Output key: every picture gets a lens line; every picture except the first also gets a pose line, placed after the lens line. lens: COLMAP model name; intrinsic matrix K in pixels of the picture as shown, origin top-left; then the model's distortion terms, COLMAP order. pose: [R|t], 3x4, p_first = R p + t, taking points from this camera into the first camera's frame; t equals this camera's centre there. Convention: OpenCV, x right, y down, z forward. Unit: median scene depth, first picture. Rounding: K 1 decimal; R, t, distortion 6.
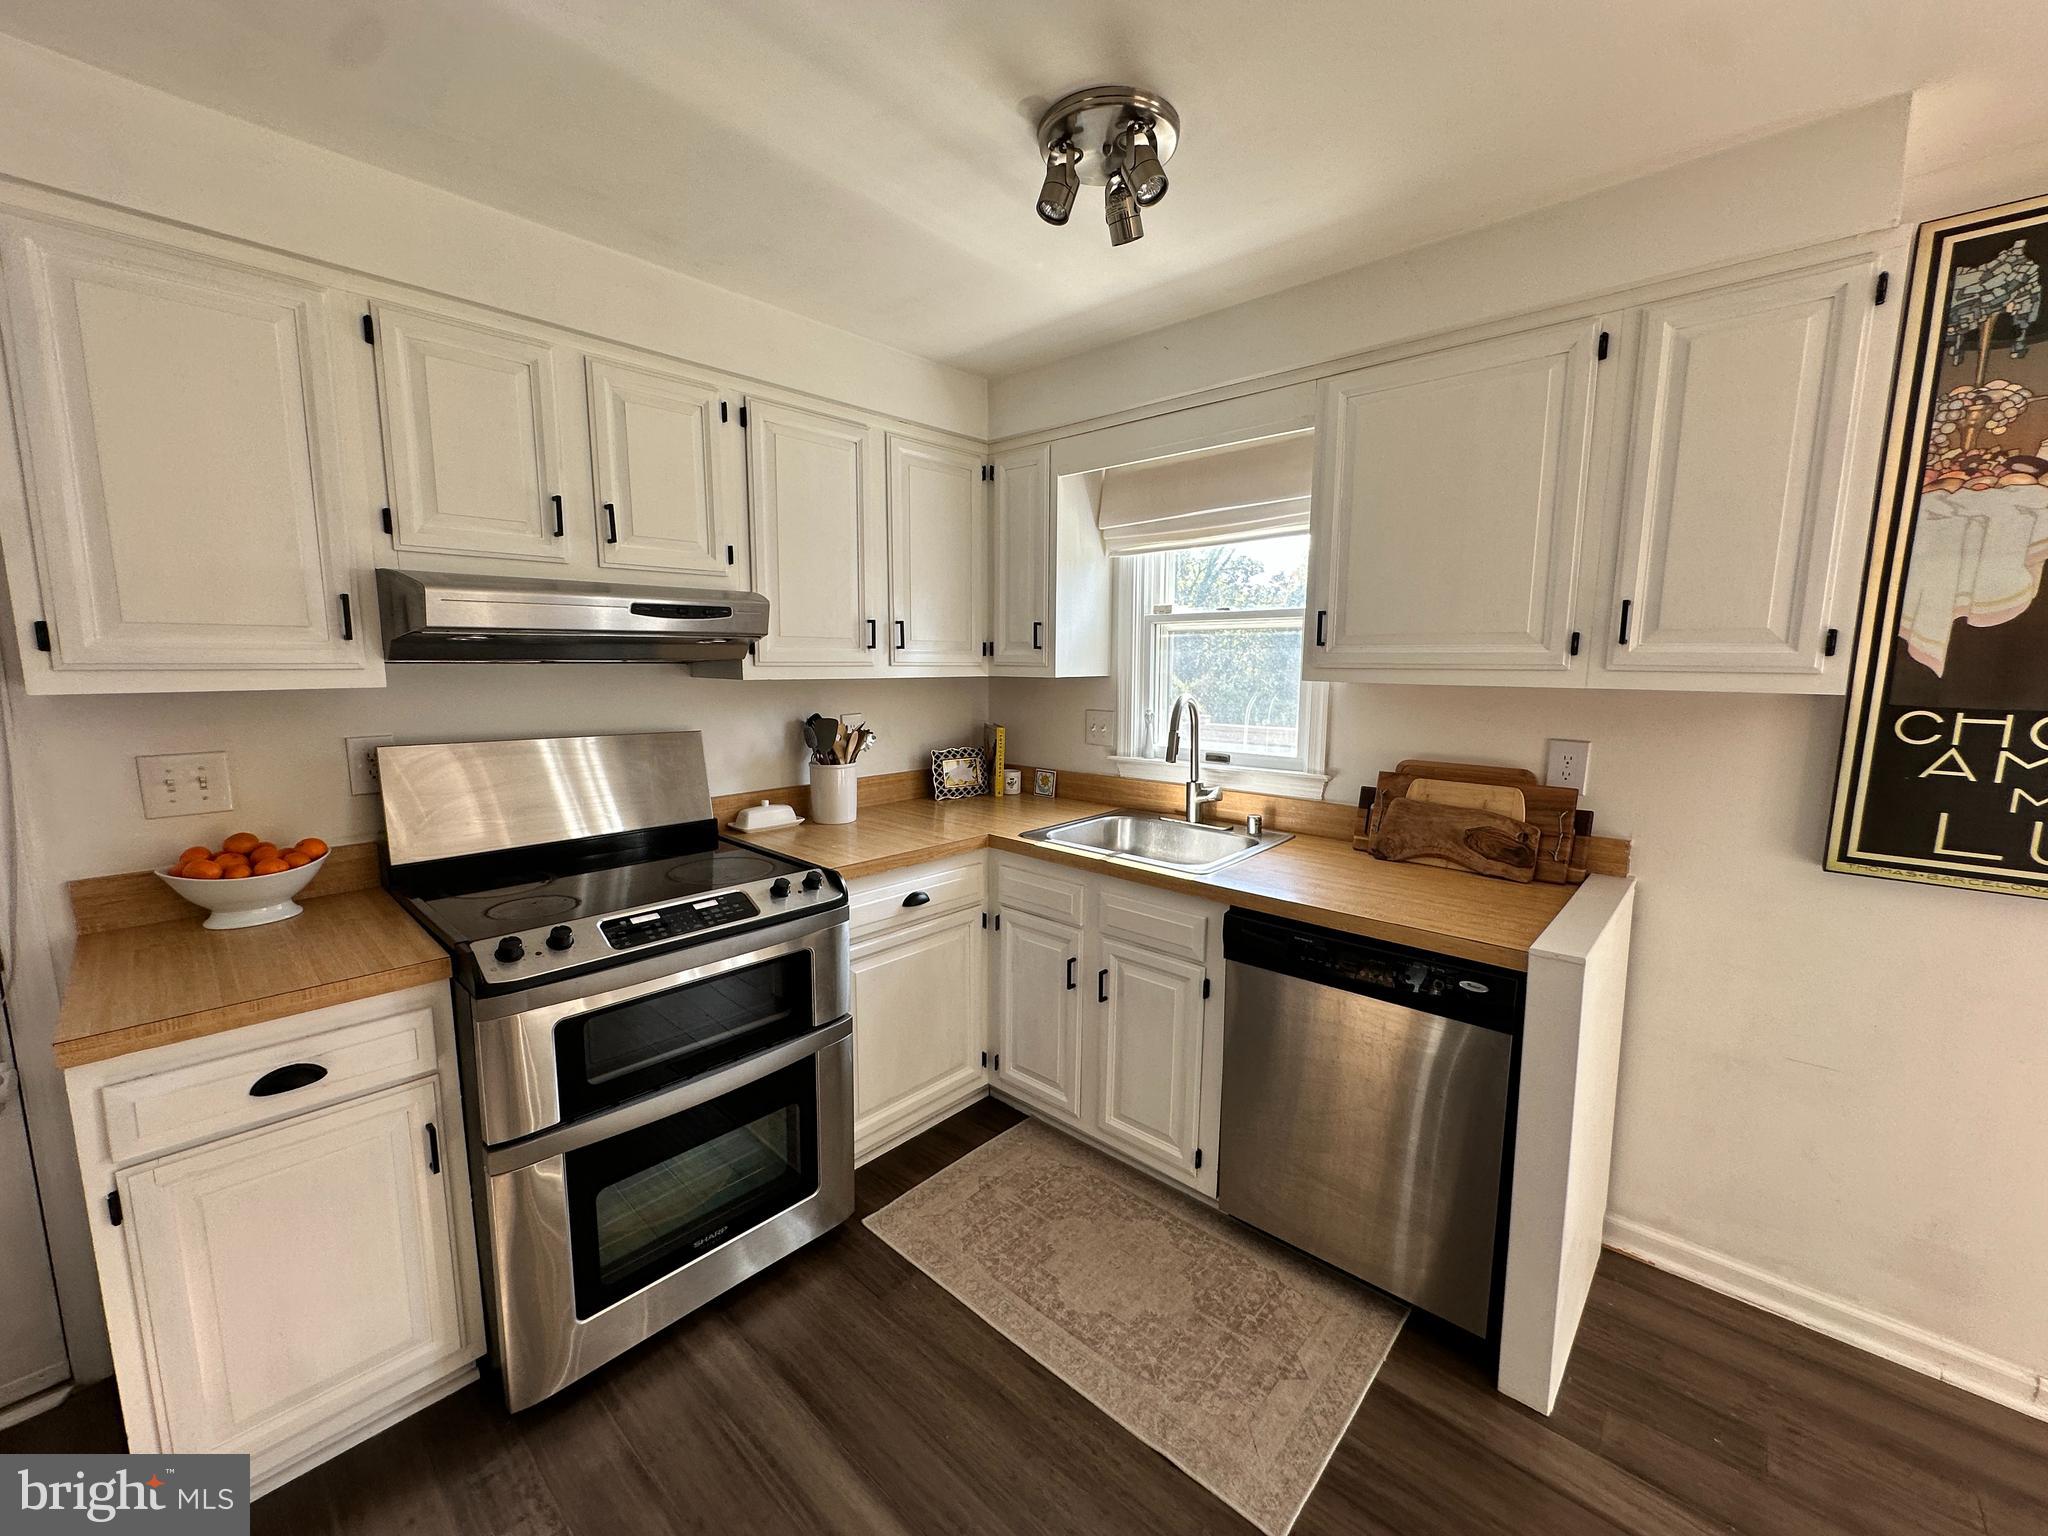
lens RADIAL K [[818.1, 0, 1024.8], [0, 818.1, 769.5], [0, 0, 1]] dist [-0.003742, 0.000794]
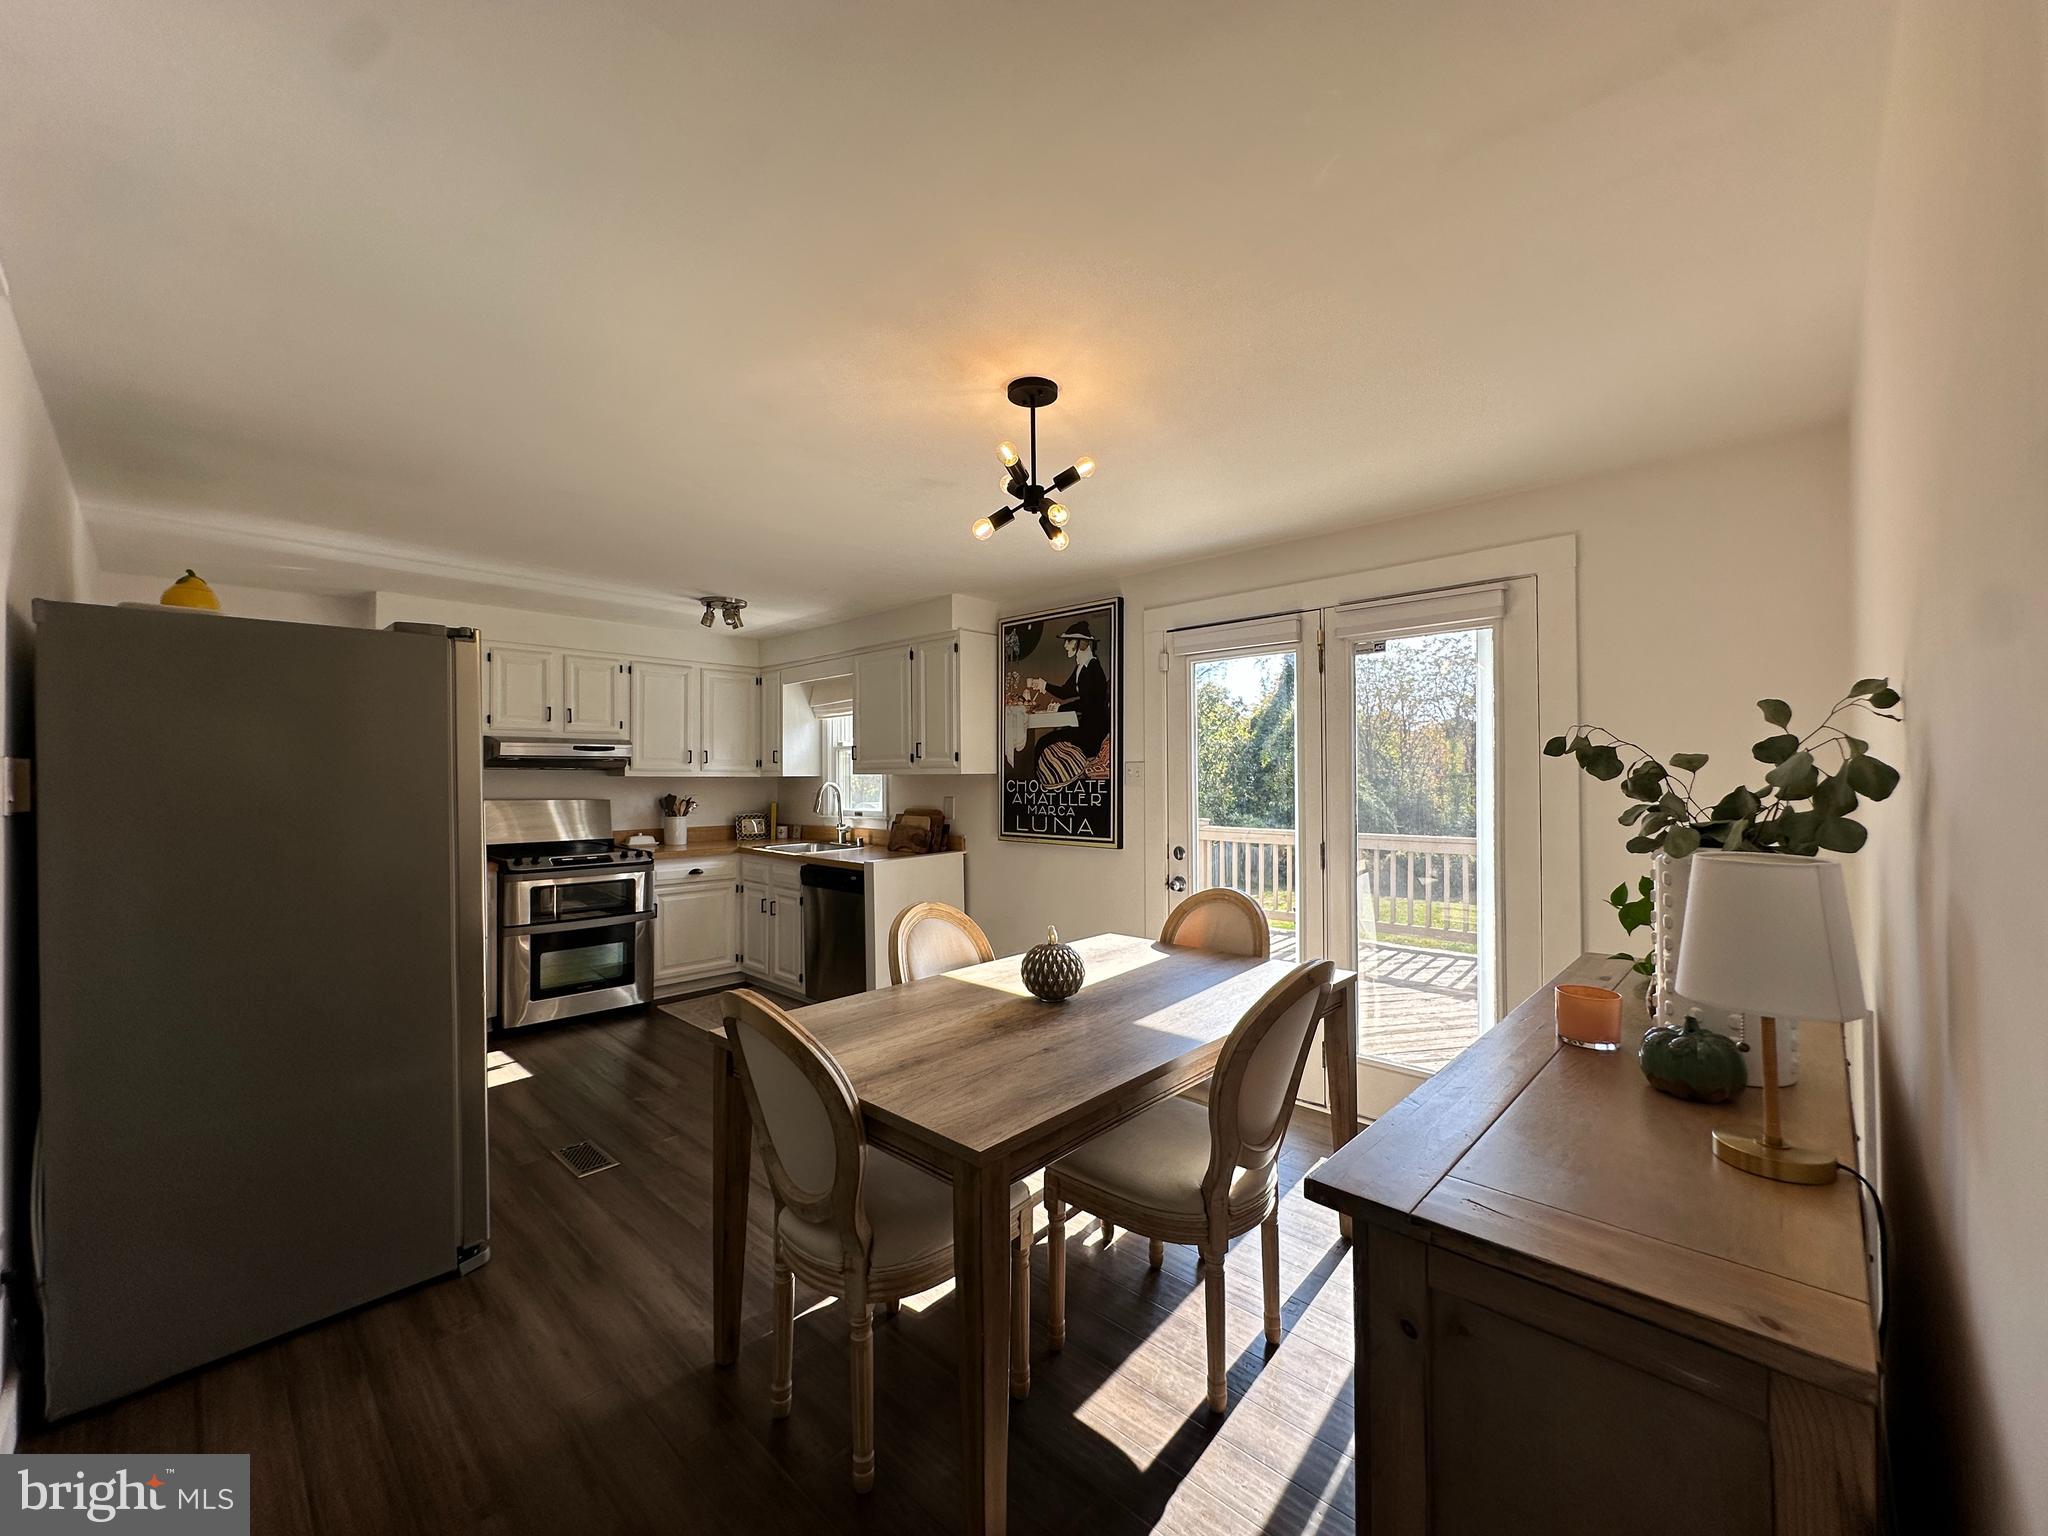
lens RADIAL K [[818.1, 0, 1024.8], [0, 818.1, 769.5], [0, 0, 1]] dist [-0.003742, 0.000794]
pose [[0.999694, -0.007510, -0.023587, 1.031451], [0.003958, 0.989105, -0.147162, 0.265867], [0.024436, 0.147023, 0.988831, -1.559450]]
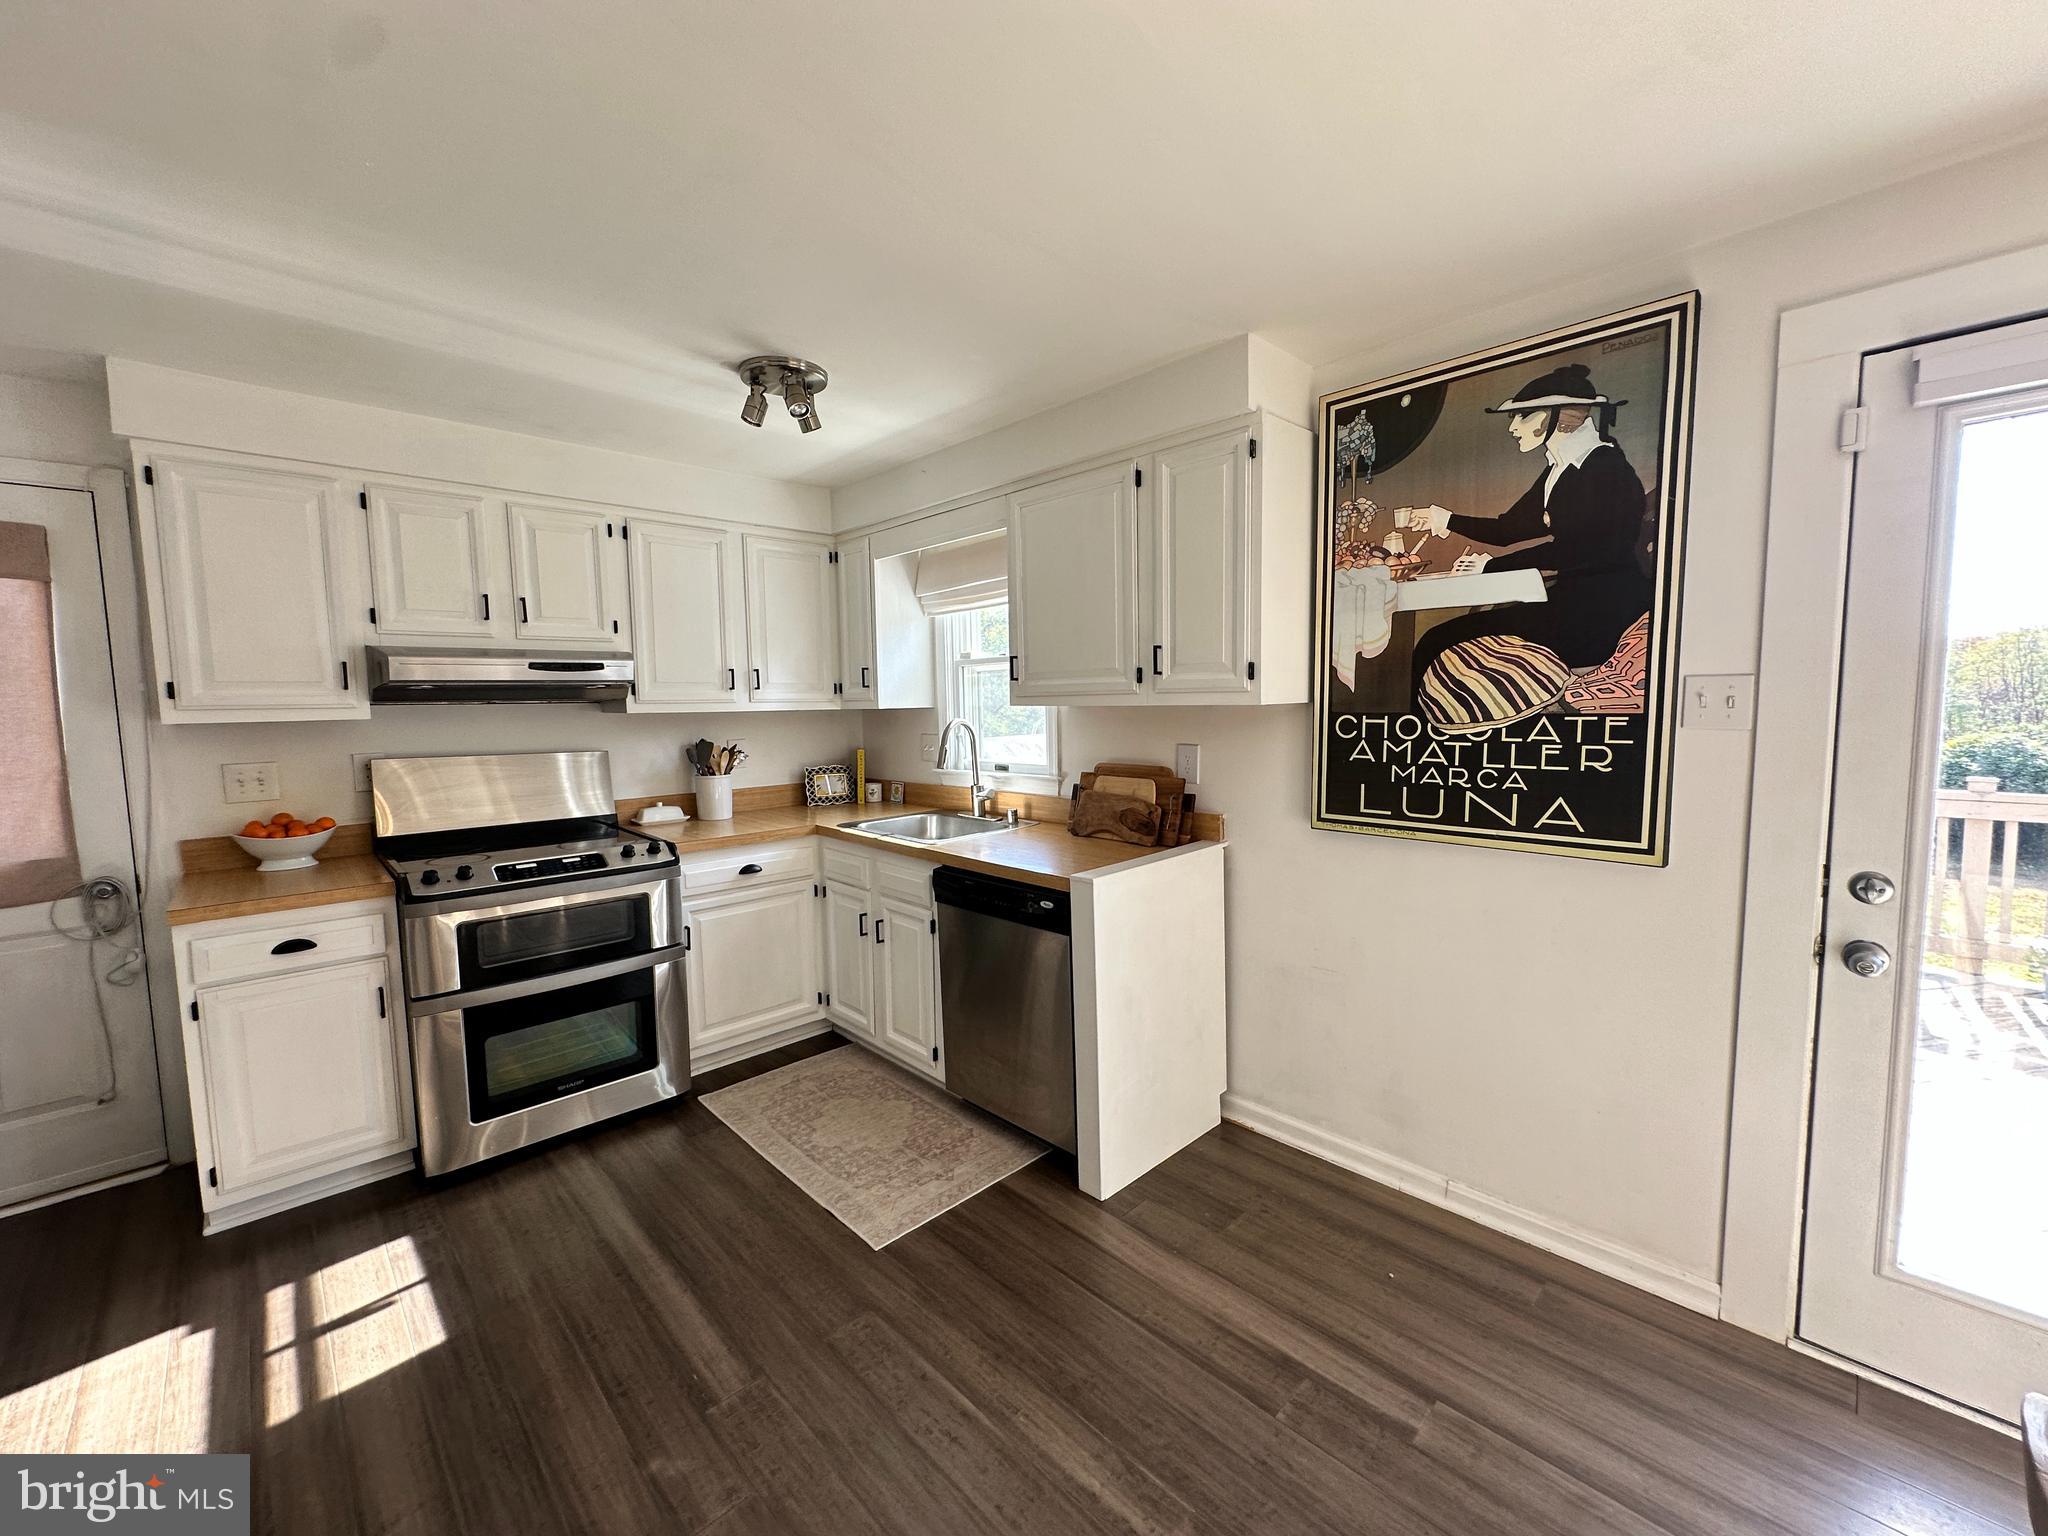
lens RADIAL K [[818.1, 0, 1024.8], [0, 818.1, 769.5], [0, 0, 1]] dist [-0.003742, 0.000794]
pose [[0.997524, -0.013993, -0.068922, 0.525582], [0.010442, 0.998613, -0.051607, 0.081893], [0.069549, 0.050759, 0.996286, -0.431050]]
